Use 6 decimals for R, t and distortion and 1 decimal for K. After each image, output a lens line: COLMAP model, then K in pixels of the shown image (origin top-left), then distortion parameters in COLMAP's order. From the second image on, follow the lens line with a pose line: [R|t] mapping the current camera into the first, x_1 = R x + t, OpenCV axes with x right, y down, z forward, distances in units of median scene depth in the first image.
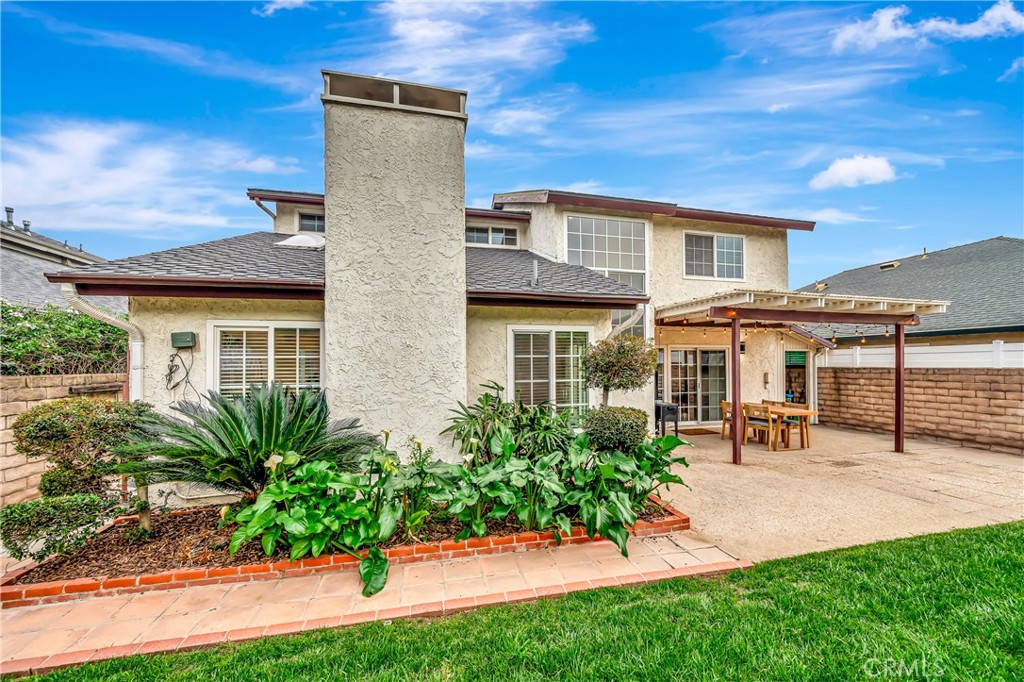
lens RADIAL K [[390.2, 0, 510.4], [0, 390.2, 359.7], [0, 0, 1]] dist [0.001392, 0.000068]
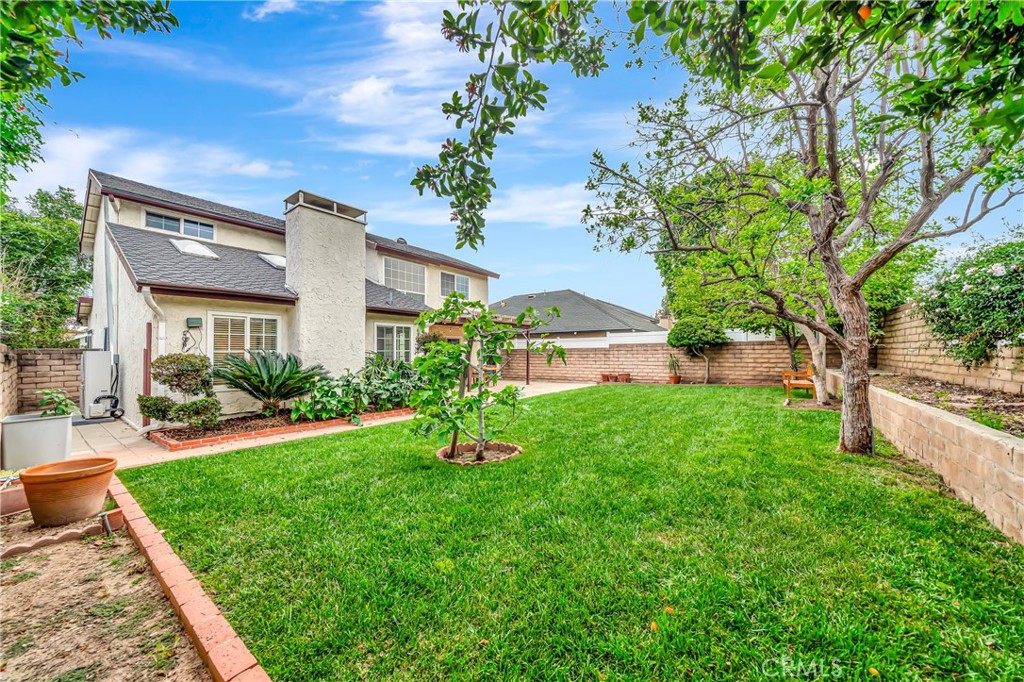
lens RADIAL K [[354.6, 0, 519.5], [0, 354.6, 345.0], [0, 0, 1]] dist [0.000197, -0.000030]
pose [[0.755823, 0.012766, 0.654651, -0.687870], [-0.005931, 0.999902, -0.012651, 0.049177], [-0.654749, 0.005679, 0.755825, -0.917428]]
